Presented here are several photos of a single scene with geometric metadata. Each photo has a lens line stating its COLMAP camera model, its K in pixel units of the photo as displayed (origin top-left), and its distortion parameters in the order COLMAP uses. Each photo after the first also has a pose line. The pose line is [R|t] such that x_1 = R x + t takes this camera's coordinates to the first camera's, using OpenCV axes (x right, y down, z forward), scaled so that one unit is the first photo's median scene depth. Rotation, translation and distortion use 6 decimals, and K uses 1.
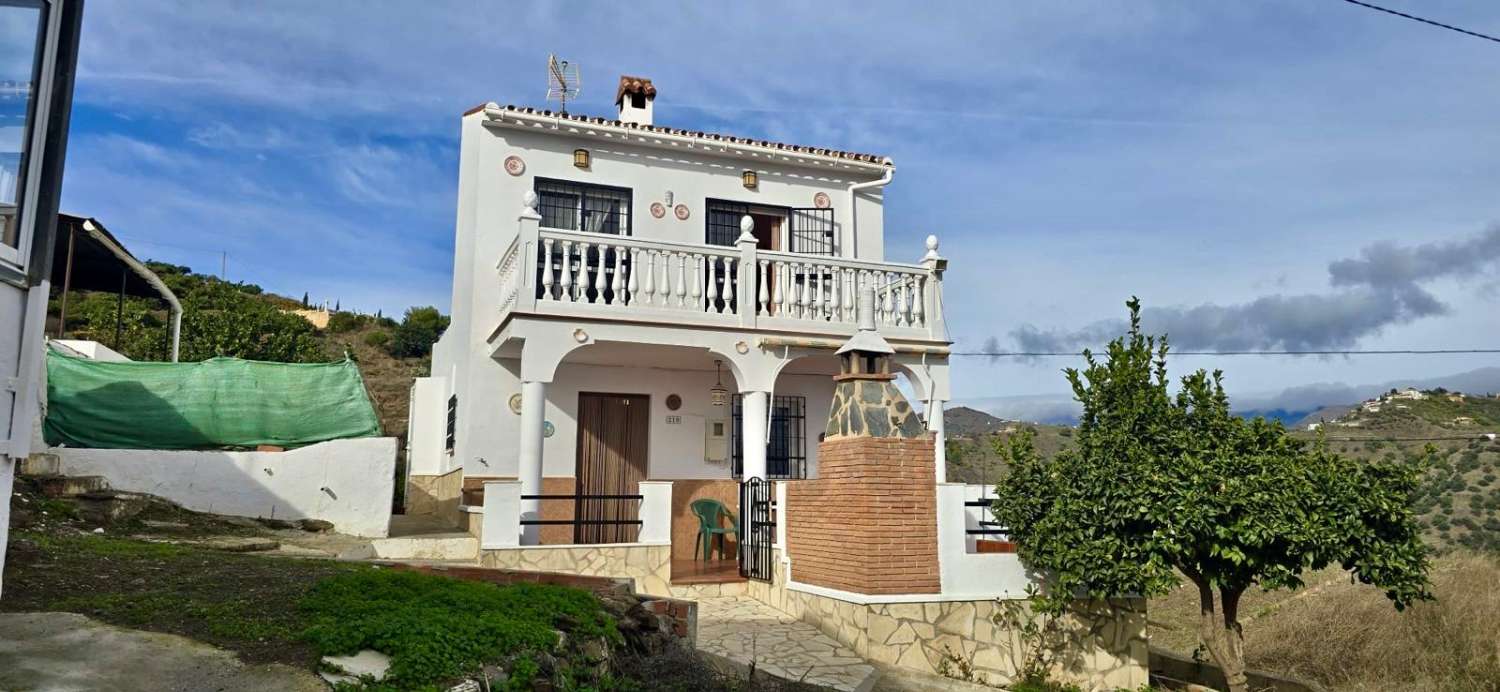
lens RADIAL K [[1012.4, 0, 763.3], [0, 1012.4, 319.6], [0, 0, 1]] dist [0.013753, -0.011210]
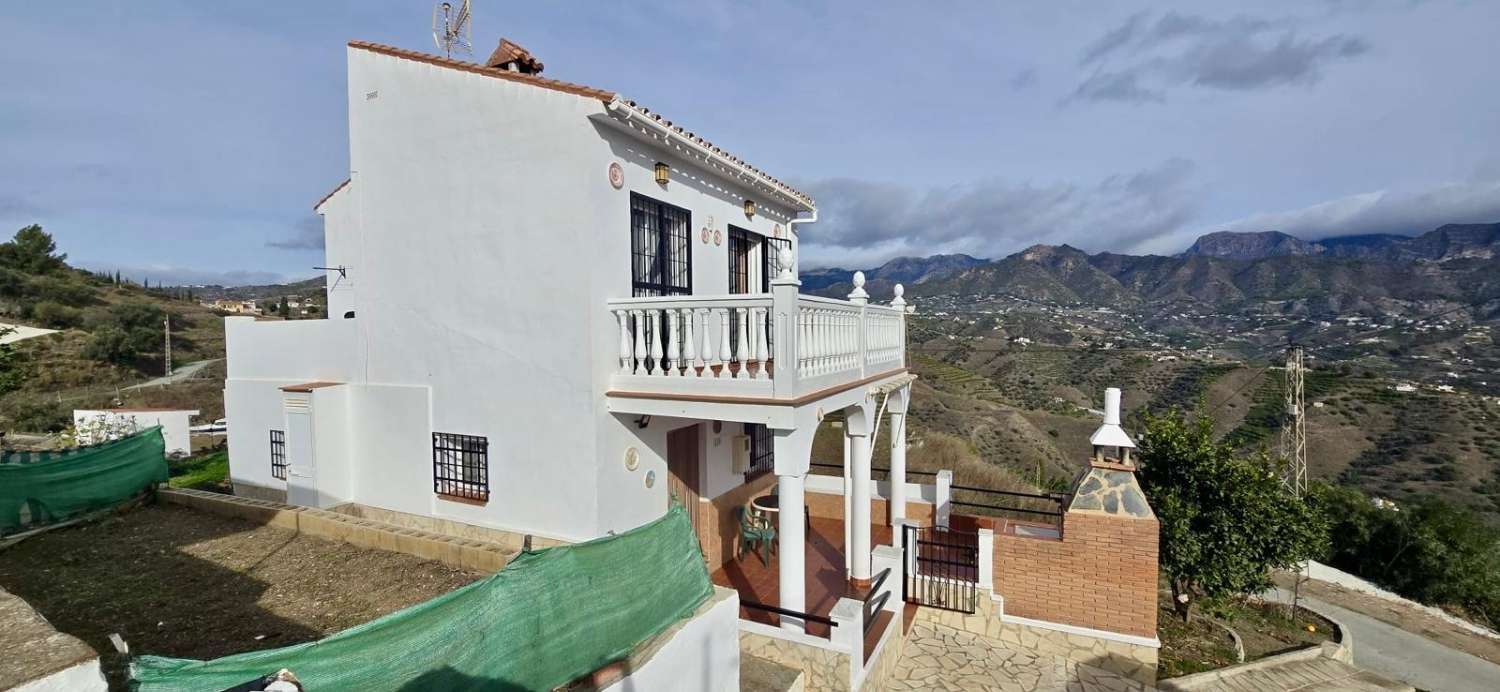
lens RADIAL K [[618.2, 0, 742.4], [0, 618.2, 353.2], [0, 0, 1]] dist [-0.009631, 0.002430]
pose [[0.736149, -0.033186, 0.676006, -0.515680], [-0.108632, 0.980055, 0.166409, -0.104985], [-0.668045, -0.195938, 0.717861, 0.541775]]
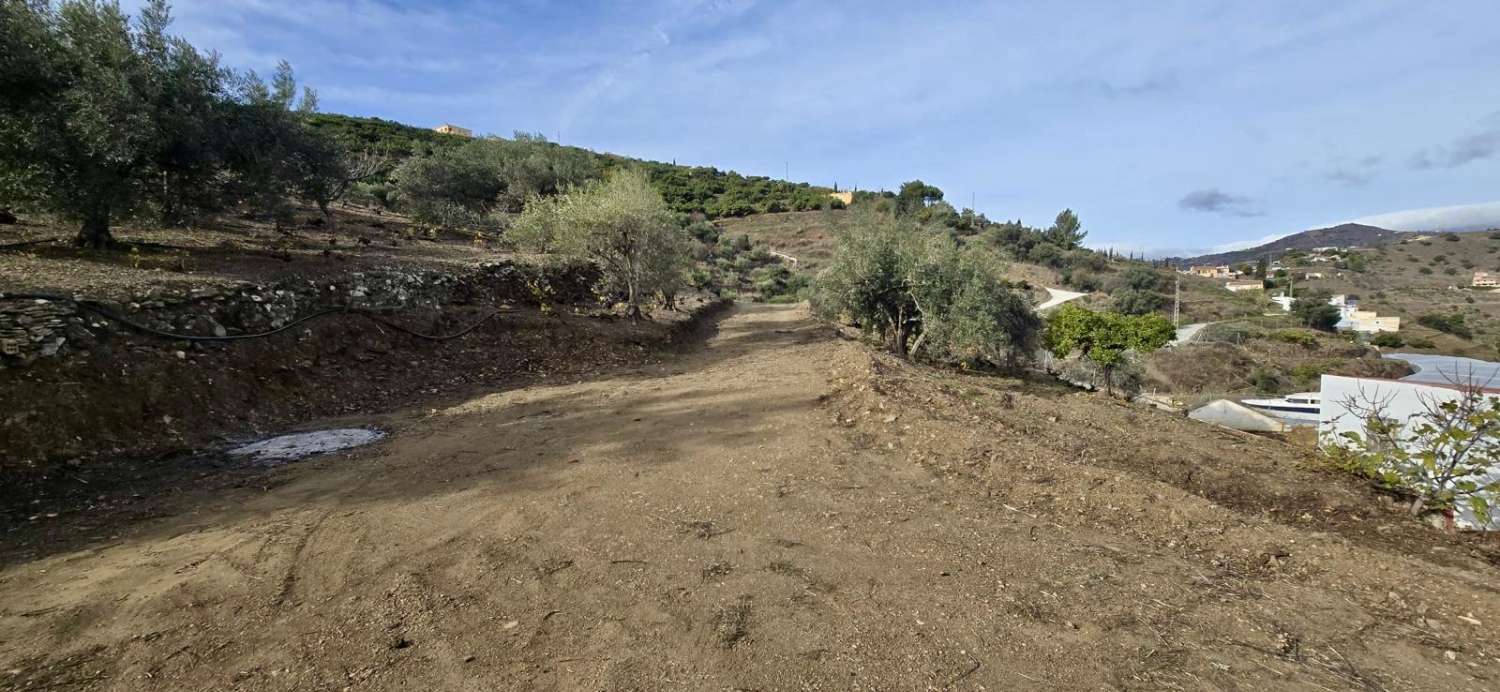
lens RADIAL K [[618.2, 0, 747.2], [0, 618.2, 350.8], [0, 0, 1]] dist [-0.009631, 0.002430]
pose [[0.843660, 0.011555, -0.536753, -0.921487], [0.117331, 0.971633, 0.205336, 0.196151], [0.523900, -0.236212, 0.818372, 1.715315]]
